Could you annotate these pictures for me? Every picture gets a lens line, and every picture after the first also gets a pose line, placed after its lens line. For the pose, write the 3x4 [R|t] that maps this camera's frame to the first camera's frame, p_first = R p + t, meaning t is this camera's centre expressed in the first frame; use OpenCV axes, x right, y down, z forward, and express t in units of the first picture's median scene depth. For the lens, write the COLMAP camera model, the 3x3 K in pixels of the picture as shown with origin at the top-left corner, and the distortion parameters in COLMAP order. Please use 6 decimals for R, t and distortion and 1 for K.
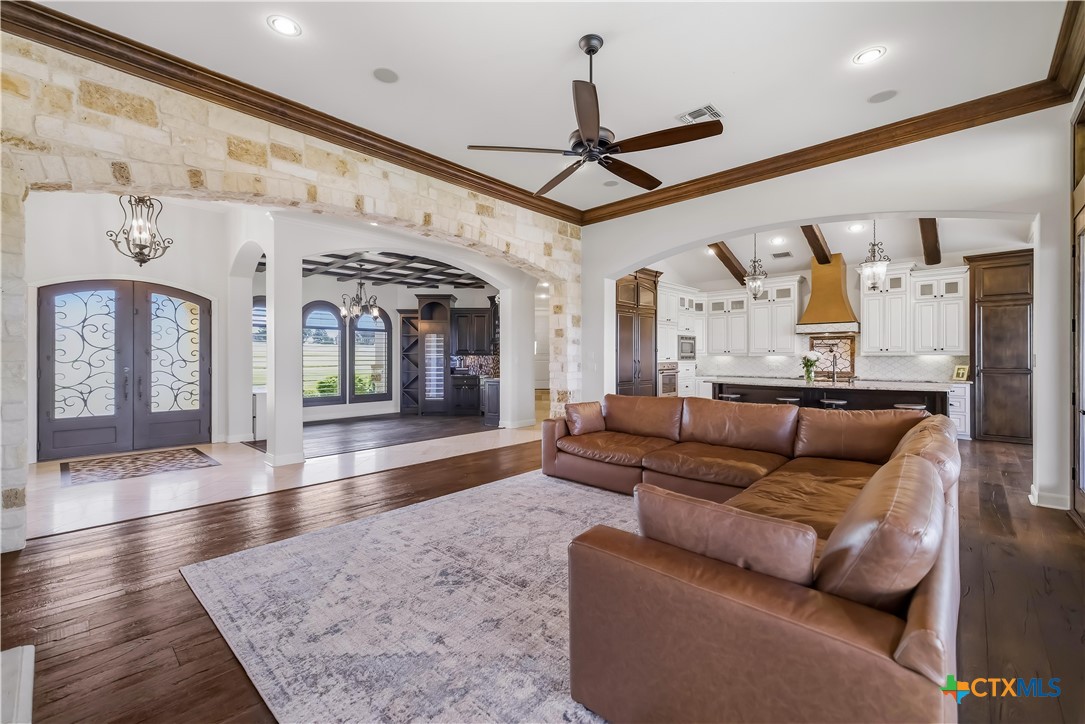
lens RADIAL K [[454.7, 0, 542.8], [0, 454.7, 358.9], [0, 0, 1]] dist [0.008307, -0.000432]
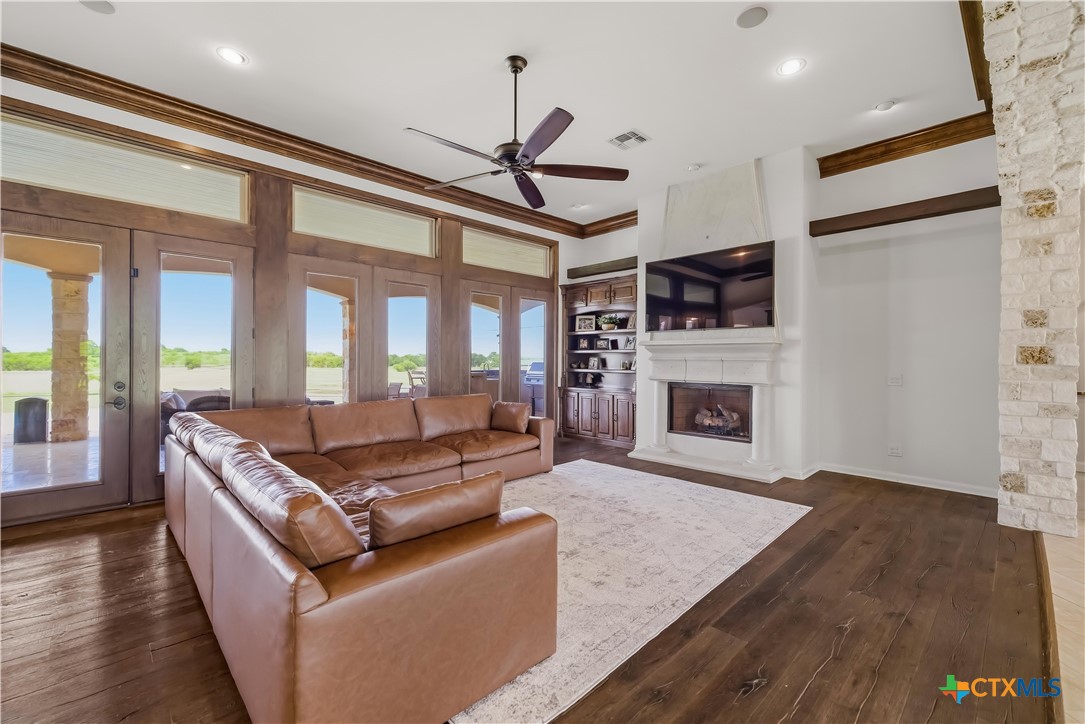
lens RADIAL K [[454.0, 0, 548.8], [0, 454.0, 359.6], [0, 0, 1]] dist [0.003745, -0.001163]
pose [[-0.999172, -0.004069, 0.040483, -0.007716], [-0.003962, 0.999988, 0.002704, -0.002871], [-0.040494, 0.002542, -0.999177, 0.947671]]
